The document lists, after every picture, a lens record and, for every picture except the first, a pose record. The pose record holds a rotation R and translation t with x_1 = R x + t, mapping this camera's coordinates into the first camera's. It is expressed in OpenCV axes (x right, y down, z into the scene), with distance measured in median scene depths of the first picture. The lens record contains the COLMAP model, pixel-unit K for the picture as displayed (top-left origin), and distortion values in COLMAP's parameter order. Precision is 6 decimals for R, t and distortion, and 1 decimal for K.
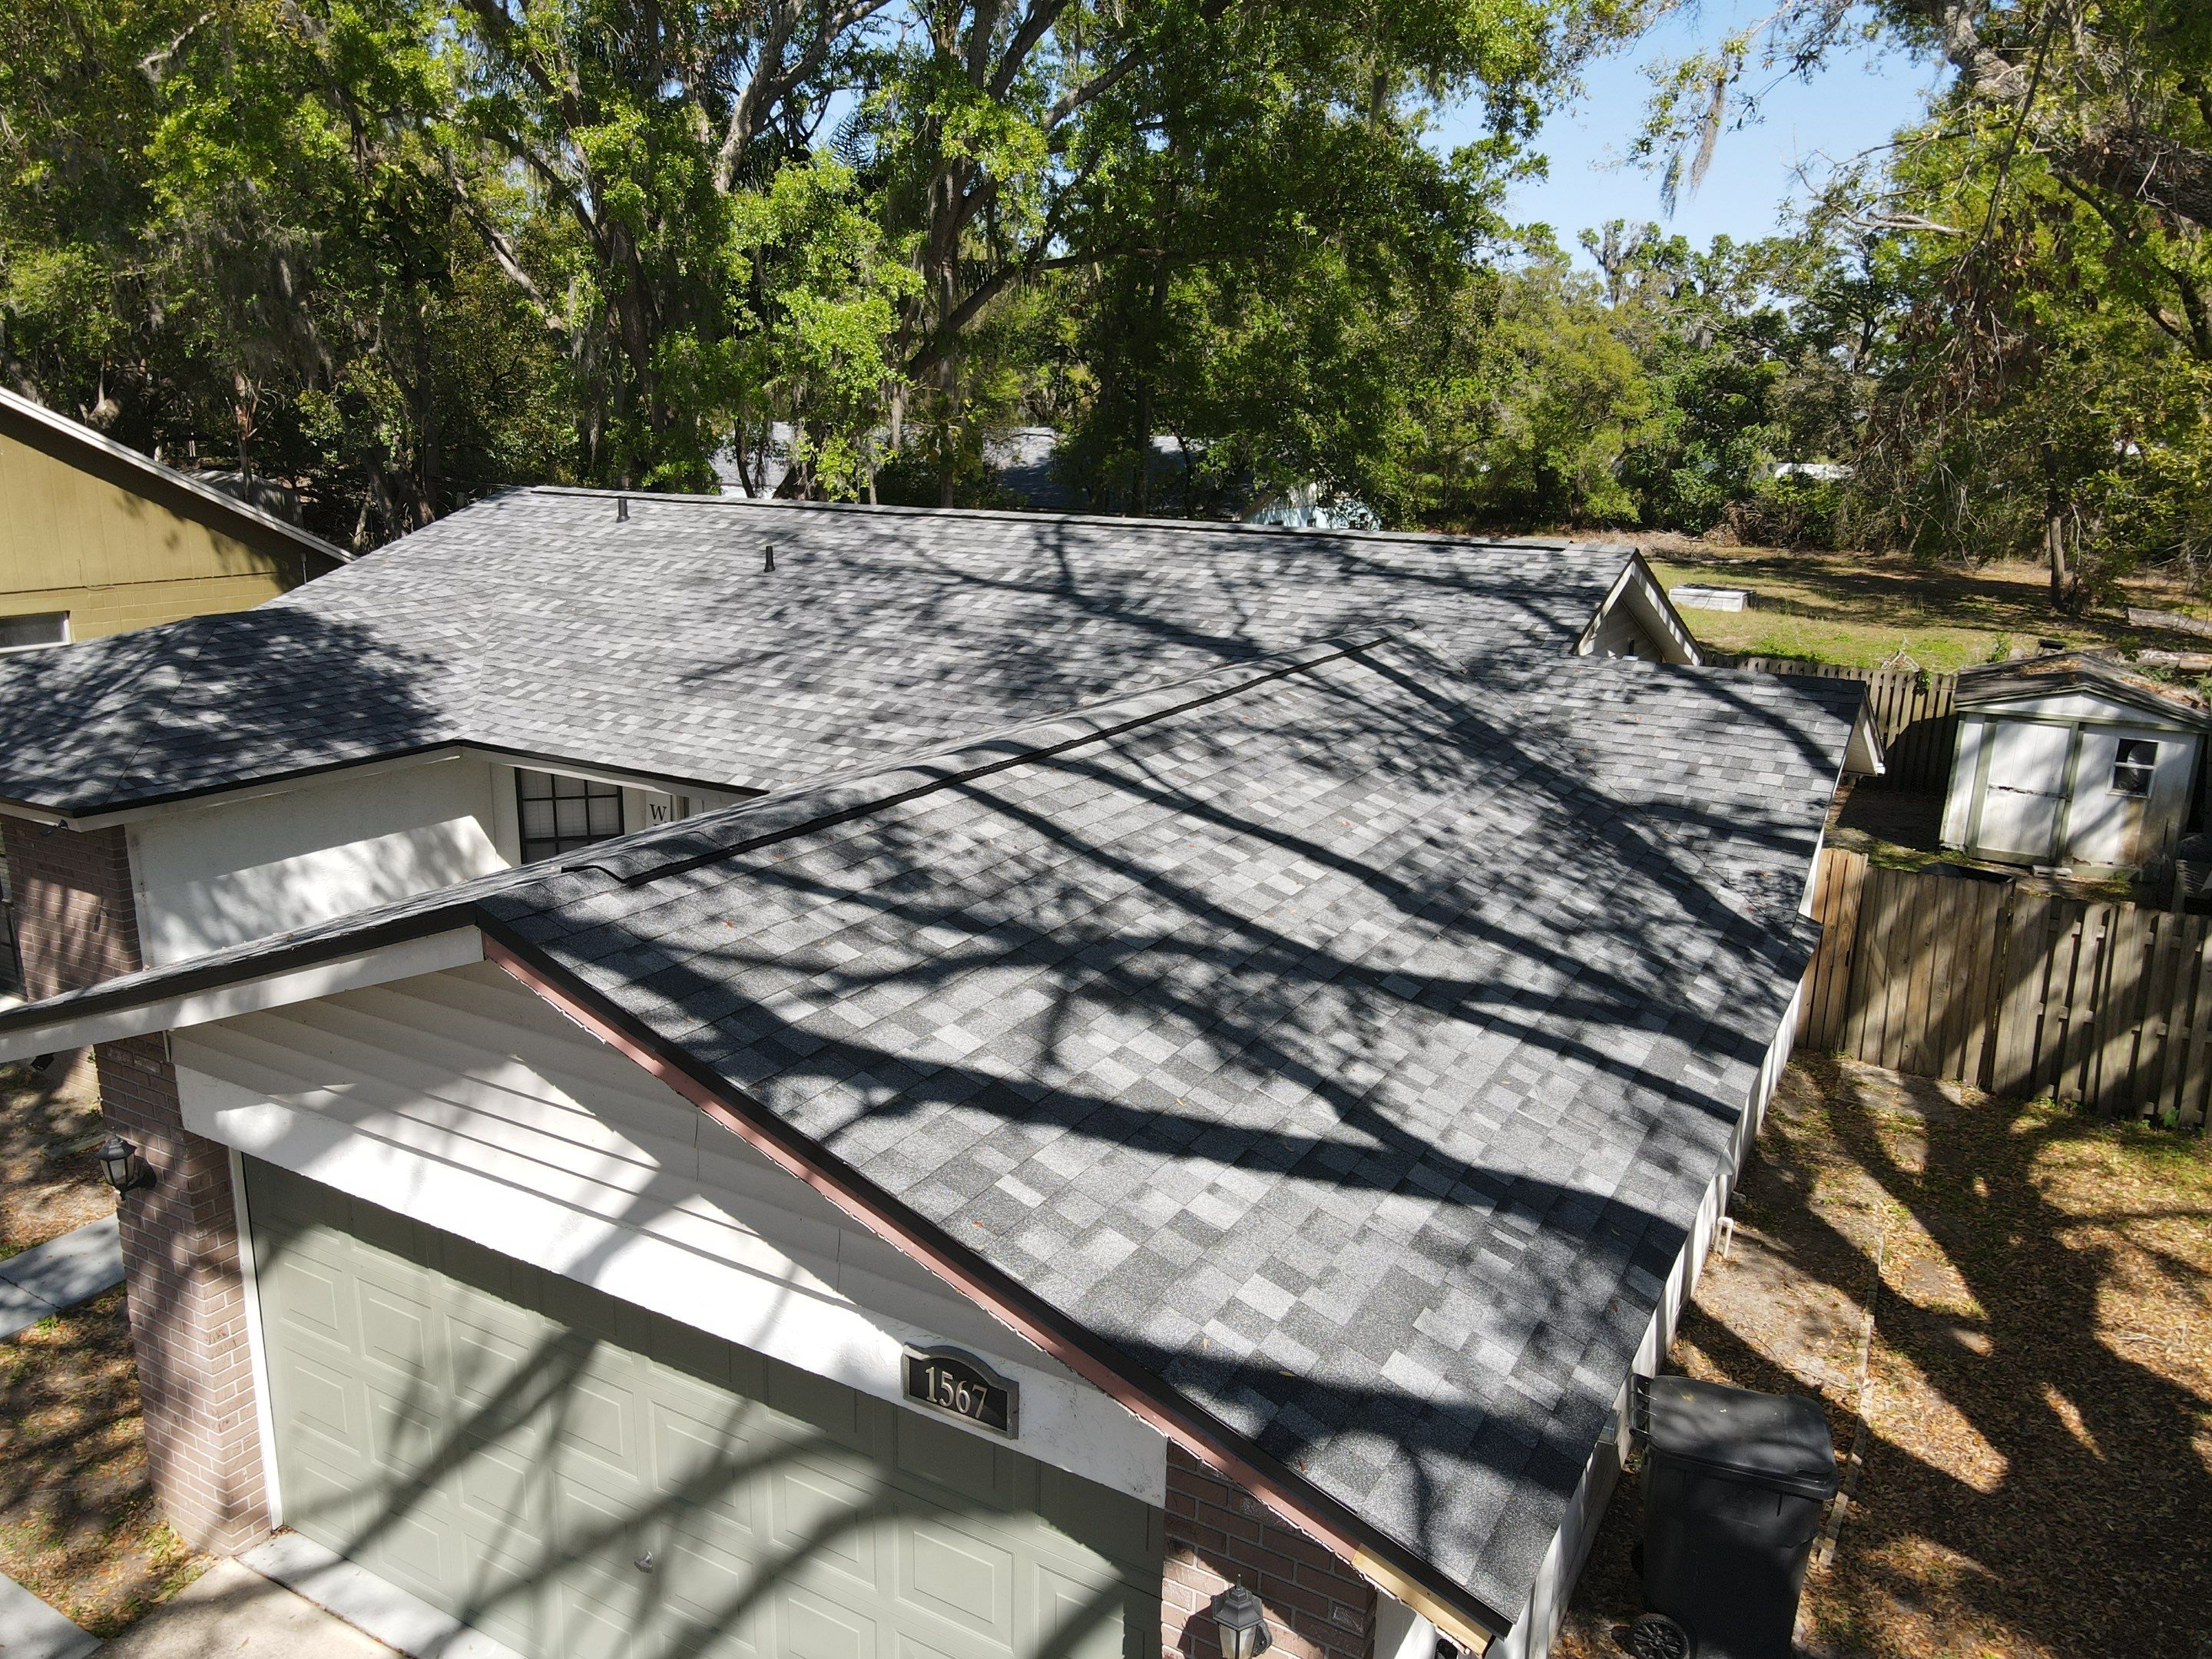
lens RADIAL K [[1628.1, 0, 1074.3], [0, 1628.1, 845.3], [0, 0, 1]] dist [0.001156, 0.021392]
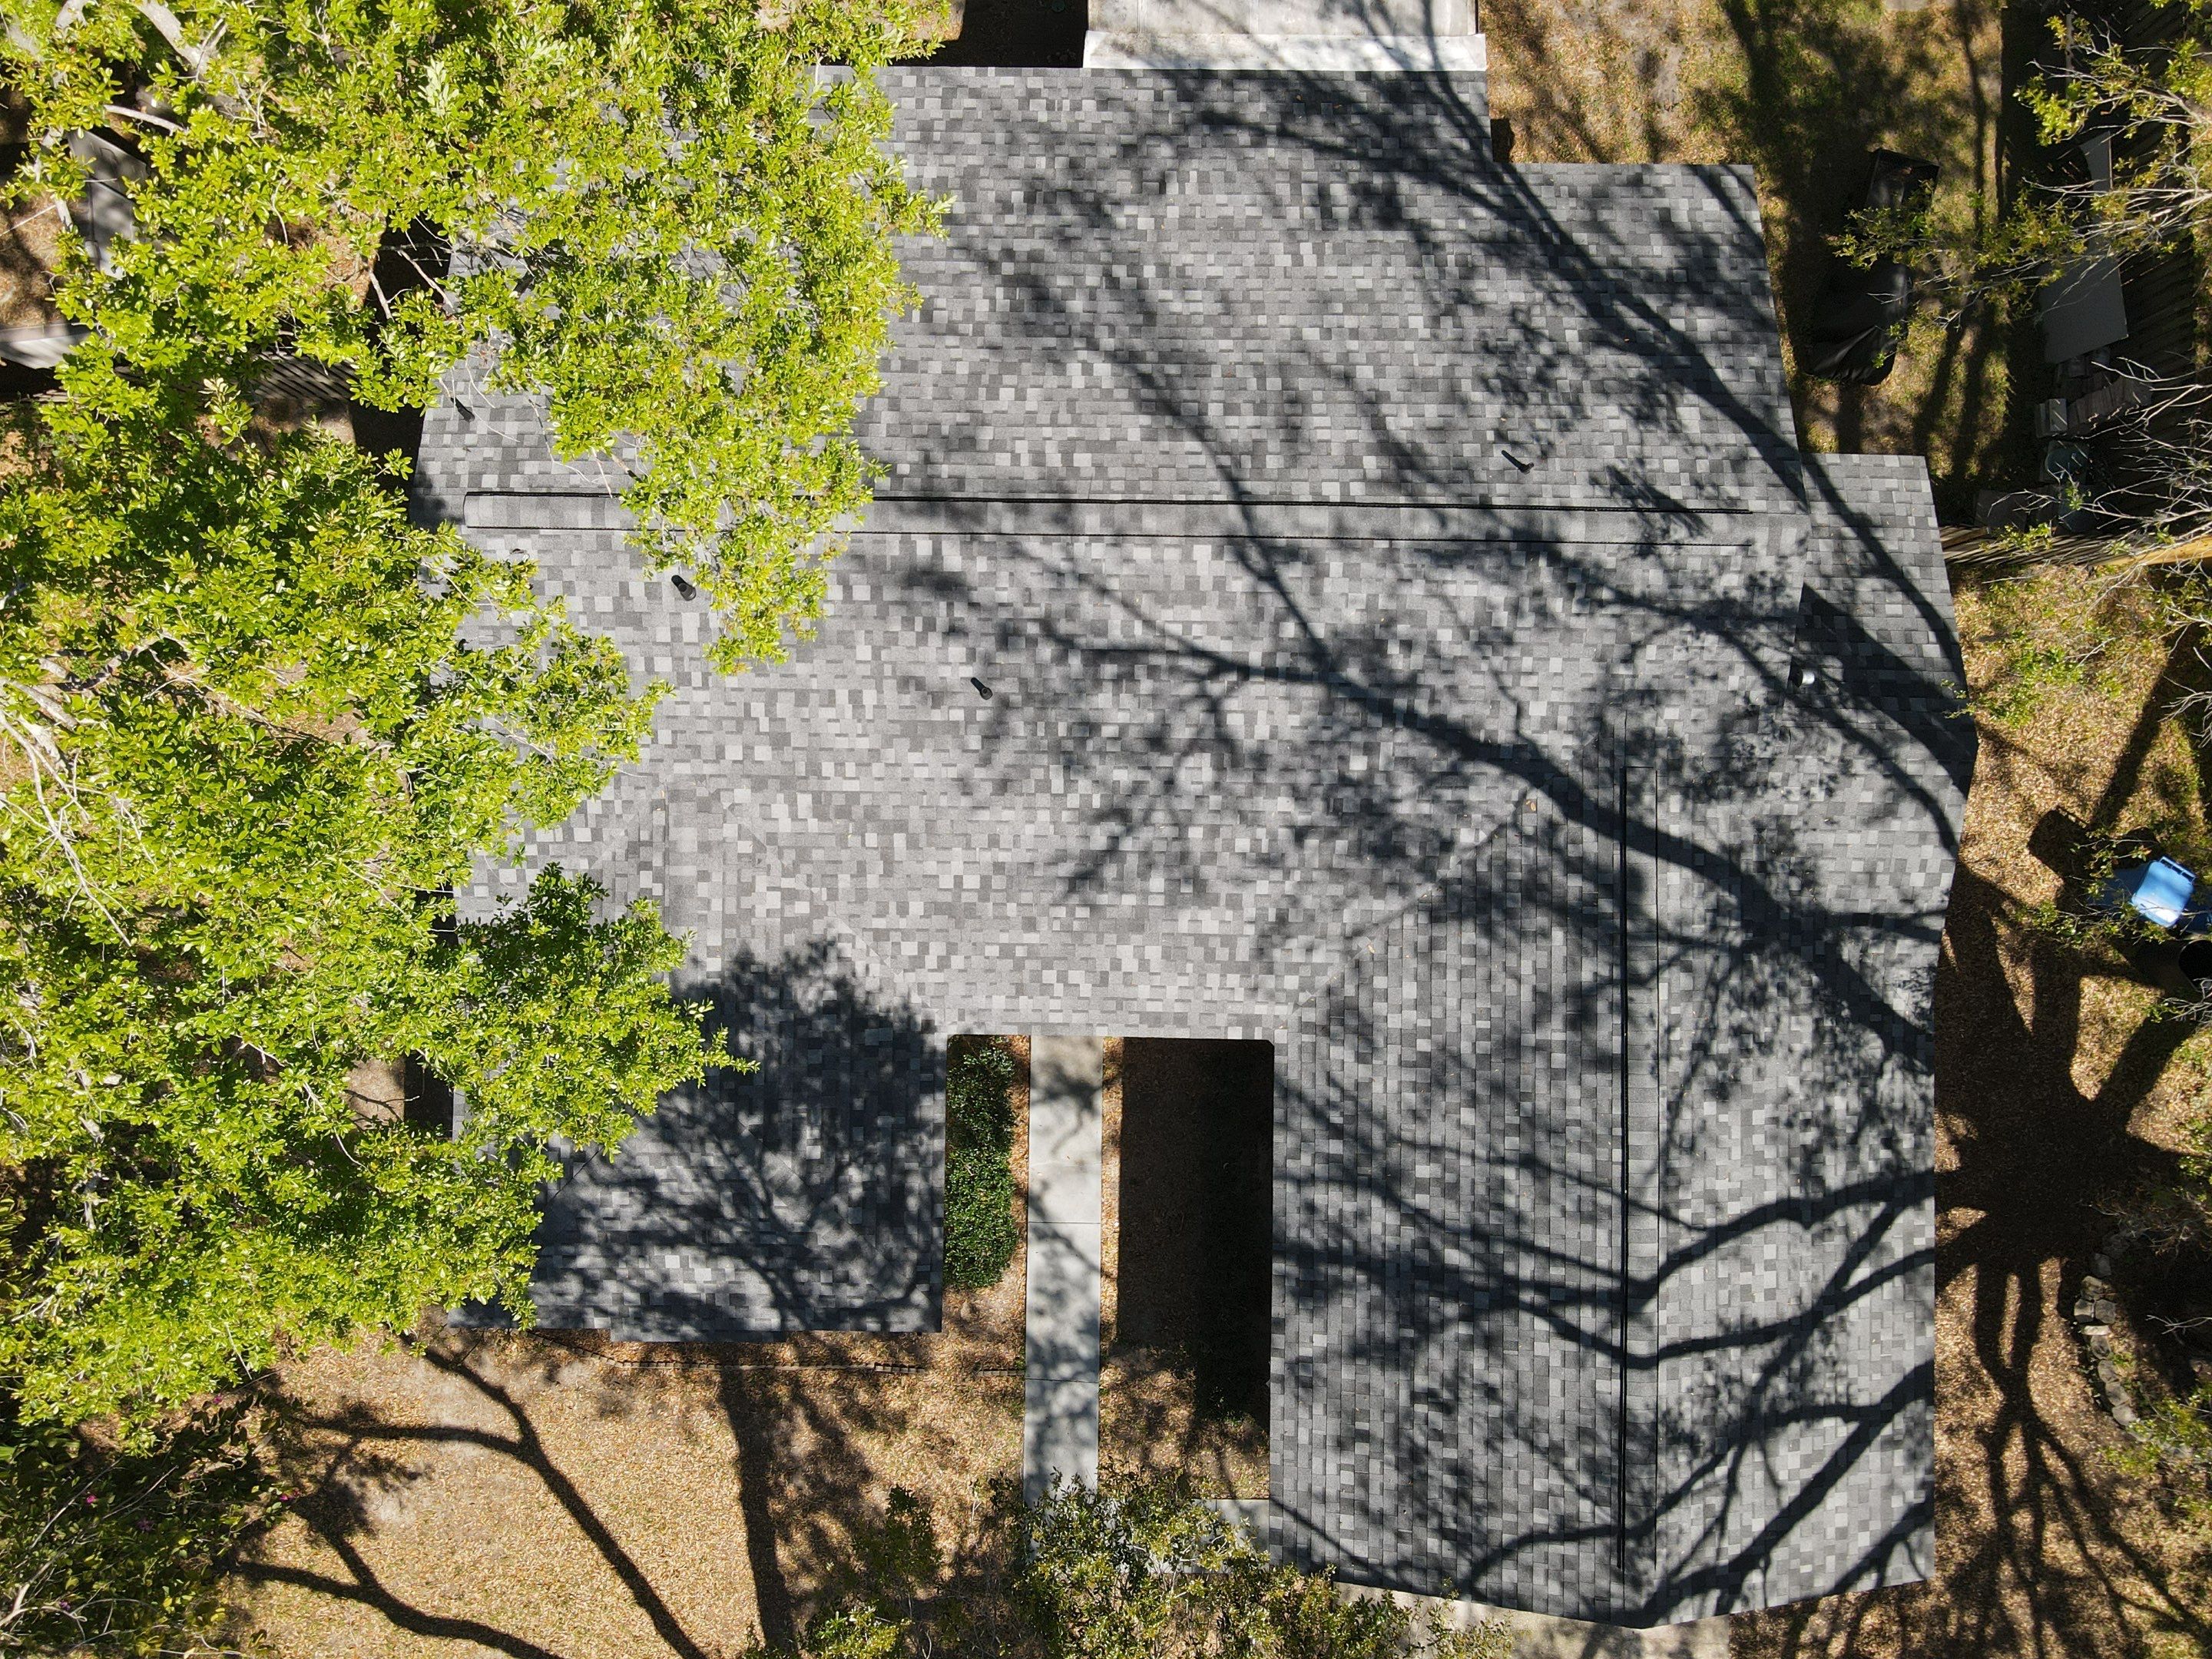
lens RADIAL K [[1628.1, 0, 1072.8], [0, 1628.1, 809.7], [0, 0, 1]] dist [0.001156, 0.021392]
pose [[0.874440, -0.485128, 0.002334, -0.413690], [0.131313, 0.241318, 0.961521, -2.445175], [-0.467024, -0.840486, 0.274721, 1.381647]]
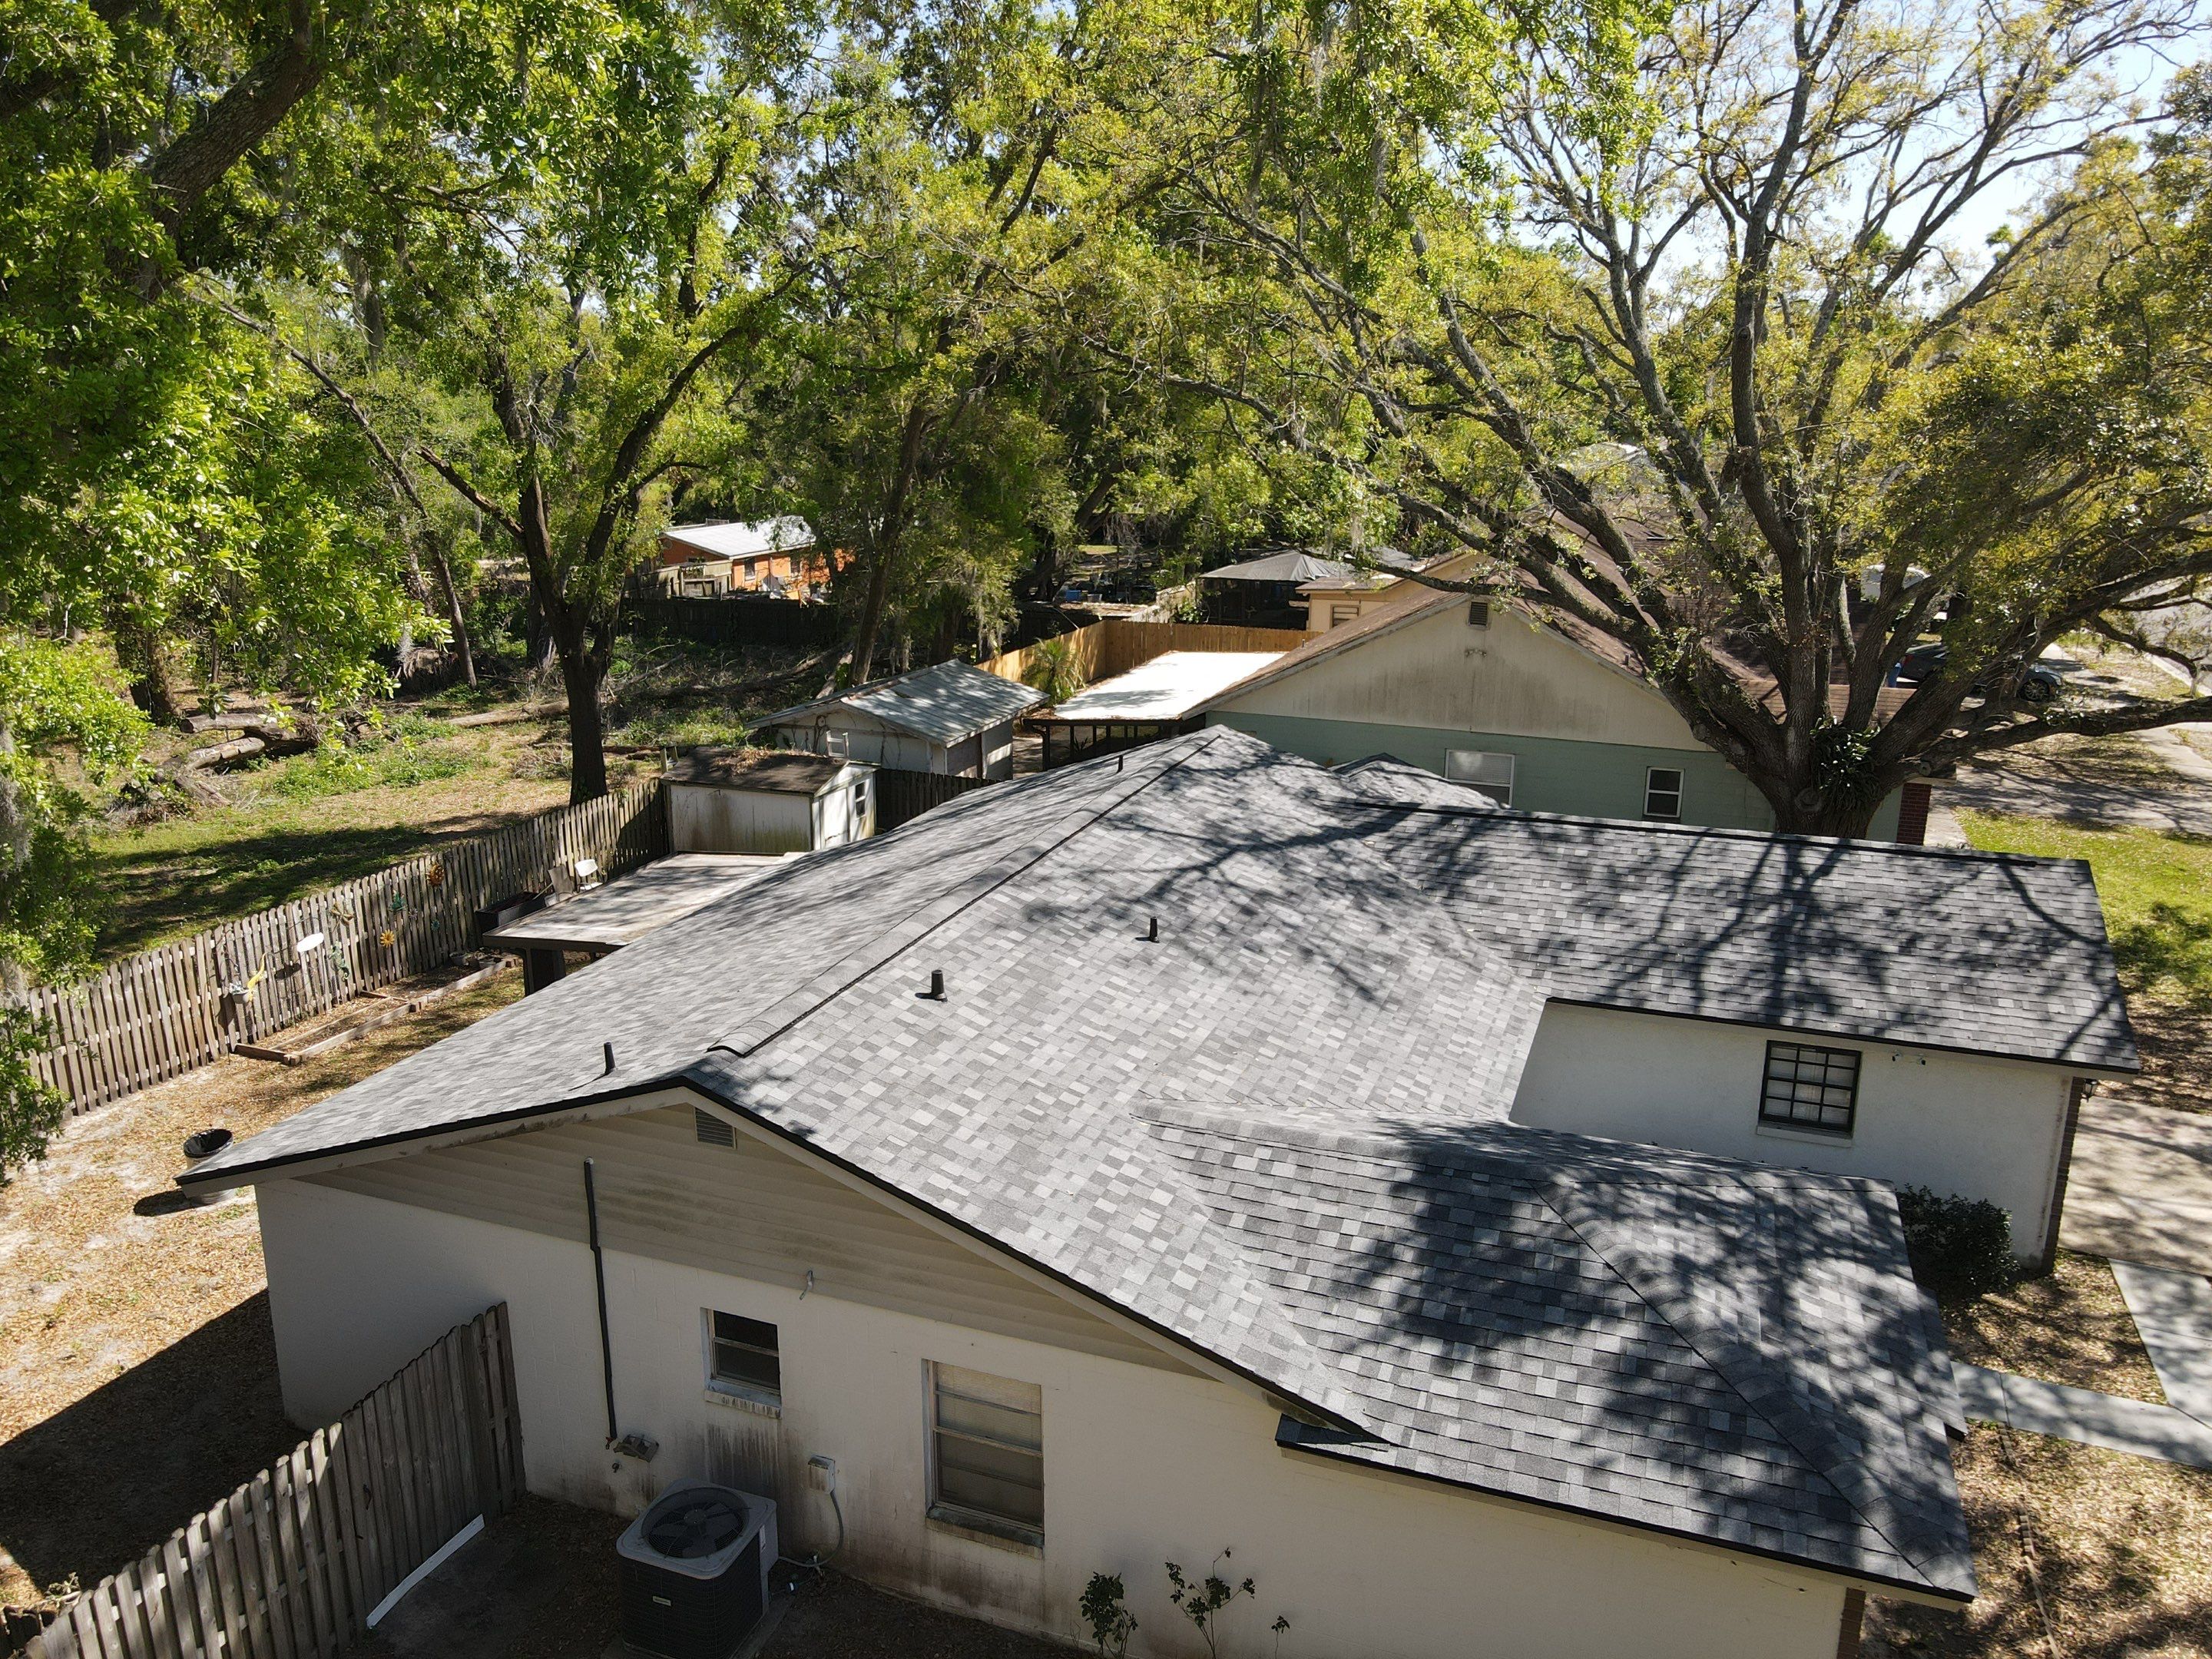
lens RADIAL K [[1628.1, 0, 1089.4], [0, 1628.1, 843.7], [0, 0, 1]] dist [0.001156, 0.021392]
pose [[-0.150796, -0.272093, 0.950382, -2.476022], [0.252303, 0.918944, 0.303125, -1.167469], [-0.955826, 0.285494, -0.069923, 2.387859]]
